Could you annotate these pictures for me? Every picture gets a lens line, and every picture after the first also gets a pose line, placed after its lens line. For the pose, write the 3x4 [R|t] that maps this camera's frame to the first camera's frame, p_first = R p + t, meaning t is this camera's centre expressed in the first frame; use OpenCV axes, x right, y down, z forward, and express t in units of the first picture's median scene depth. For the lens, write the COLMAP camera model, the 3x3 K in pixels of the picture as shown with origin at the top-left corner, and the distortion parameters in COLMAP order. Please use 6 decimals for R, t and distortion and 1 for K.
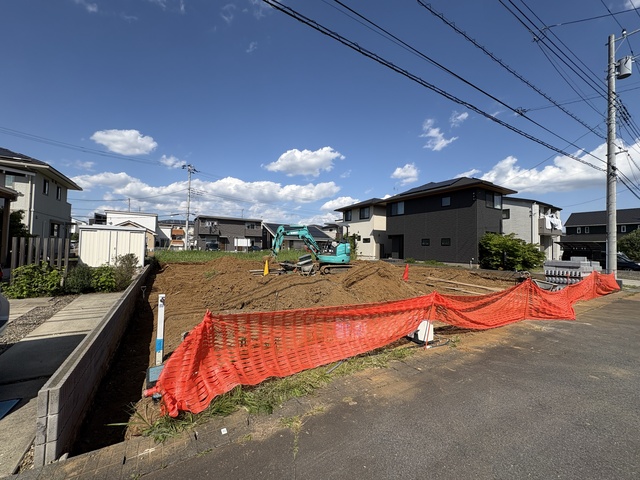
lens RADIAL K [[253.3, 0, 320.4], [0, 253.3, 240.1], [0, 0, 1]] dist [-0.000813, 0.000219]
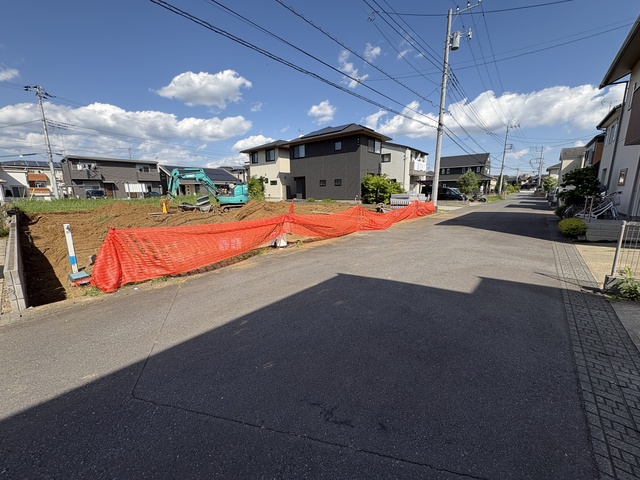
lens RADIAL K [[253.3, 0, 319.5], [0, 253.3, 239.8], [0, 0, 1]] dist [-0.000813, 0.000219]
pose [[0.949594, -0.087894, 0.300907, 0.036529], [0.020098, 0.974984, 0.221364, 0.004451], [-0.312836, -0.204159, 0.927606, -0.105931]]
